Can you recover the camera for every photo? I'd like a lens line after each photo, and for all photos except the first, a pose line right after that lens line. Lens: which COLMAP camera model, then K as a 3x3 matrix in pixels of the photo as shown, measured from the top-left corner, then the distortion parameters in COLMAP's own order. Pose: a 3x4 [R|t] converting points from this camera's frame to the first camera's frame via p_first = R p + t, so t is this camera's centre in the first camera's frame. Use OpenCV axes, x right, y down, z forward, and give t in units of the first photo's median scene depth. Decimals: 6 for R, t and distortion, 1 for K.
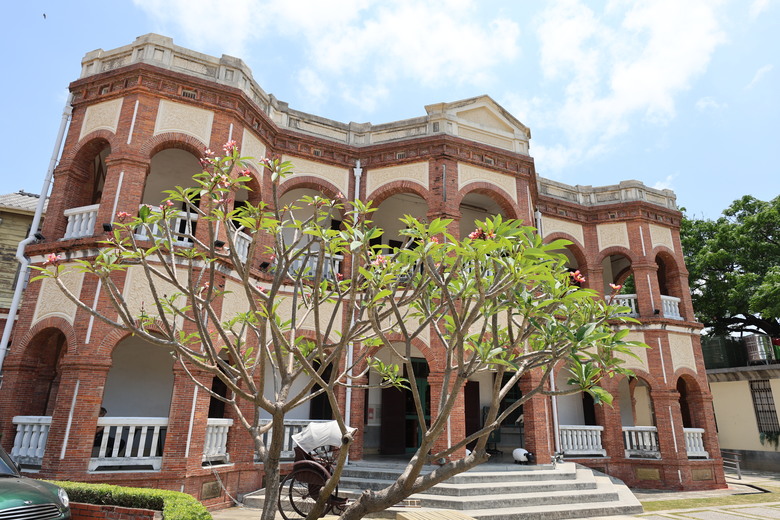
lens RADIAL K [[487.5, 0, 389.1], [0, 487.5, 256.4], [0, 0, 1]] dist [0.001198, 0.000098]
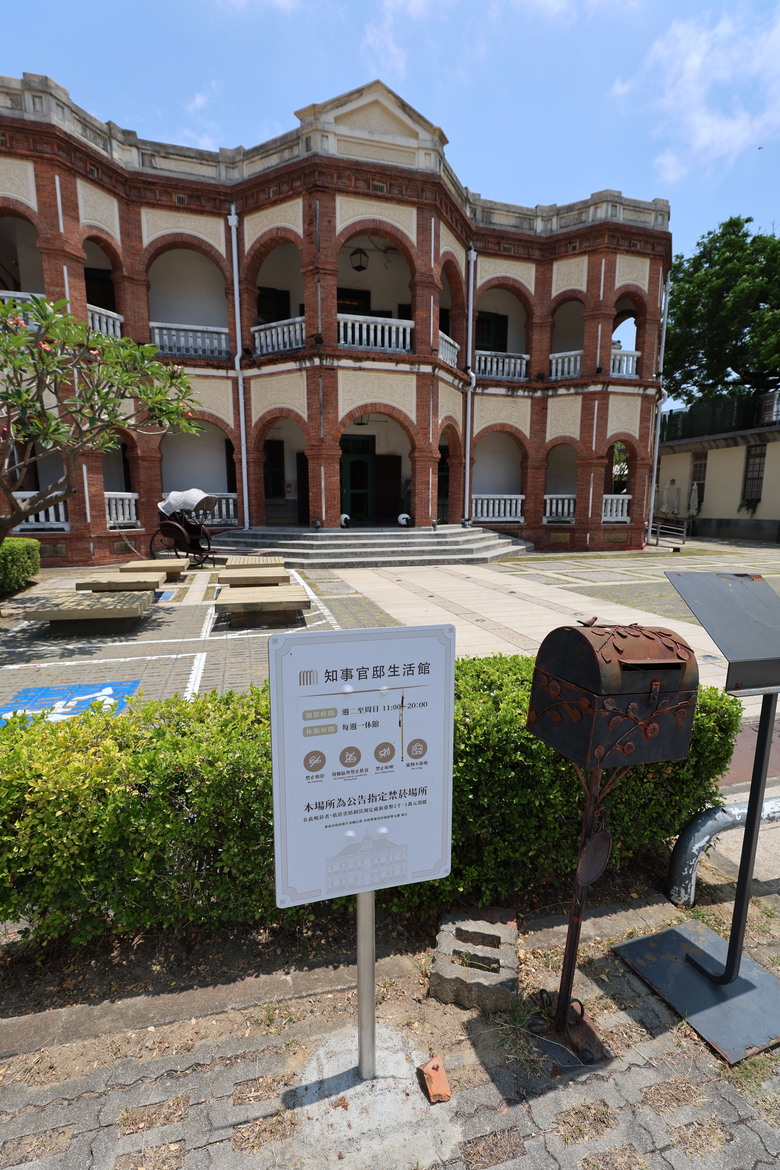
lens RADIAL K [[518.2, 0, 383.6], [0, 518.2, 587.5], [0, 0, 1]] dist [-0.004126, 0.000836]
pose [[0.987808, 0.001986, -0.155664, 0.342013], [0.069756, 0.888273, 0.453988, 0.010057], [0.139173, -0.459311, 0.877305, -0.081058]]
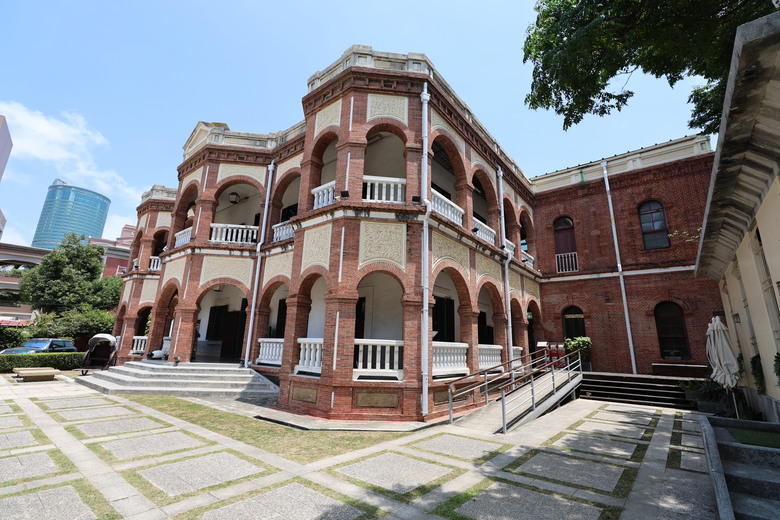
lens RADIAL K [[345.4, 0, 392.9], [0, 345.4, 254.2], [0, 0, 1]] dist [-0.004126, 0.000836]
pose [[0.450133, -0.235960, -0.861222, 1.300666], [0.269148, 0.955455, -0.121103, 0.350968], [0.851434, -0.177284, 0.493590, 0.927320]]
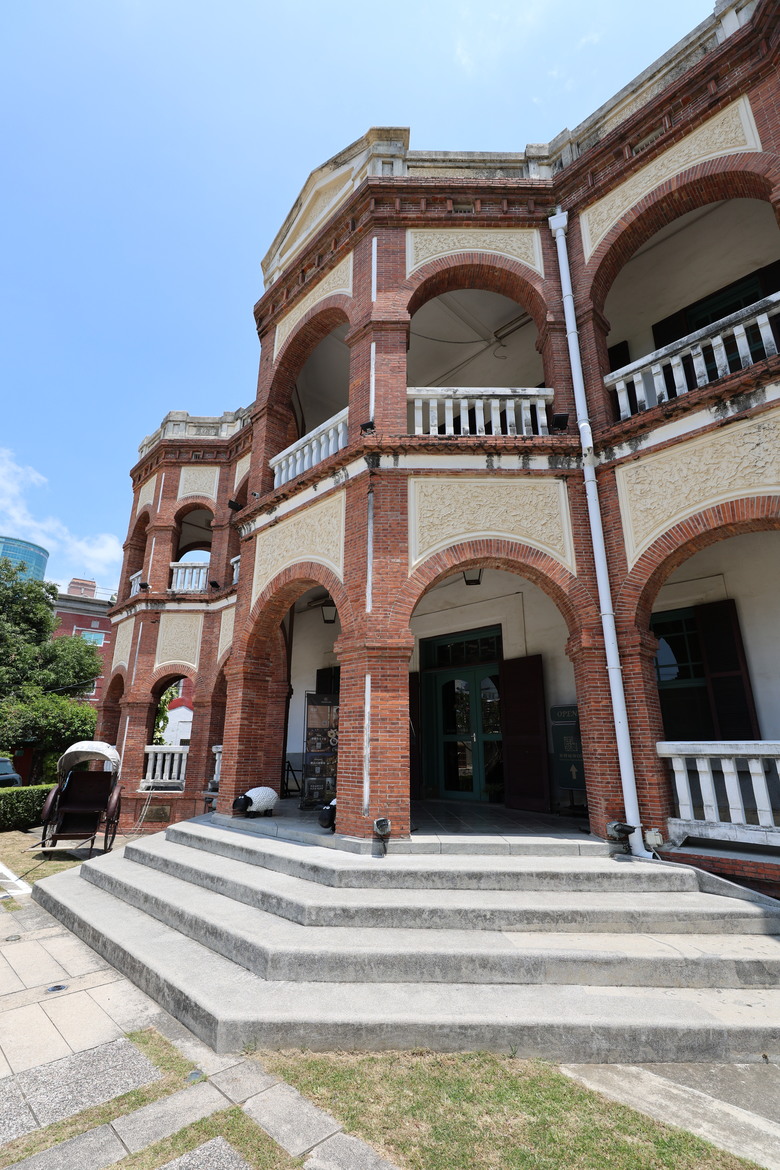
lens RADIAL K [[518.2, 0, 384.2], [0, 518.2, 589.3], [0, 0, 1]] dist [-0.004126, 0.000836]
pose [[0.339328, -0.298491, -0.892054, 0.634058], [0.301773, 0.932738, -0.197313, 0.273573], [0.890949, -0.202244, 0.406581, 0.743679]]
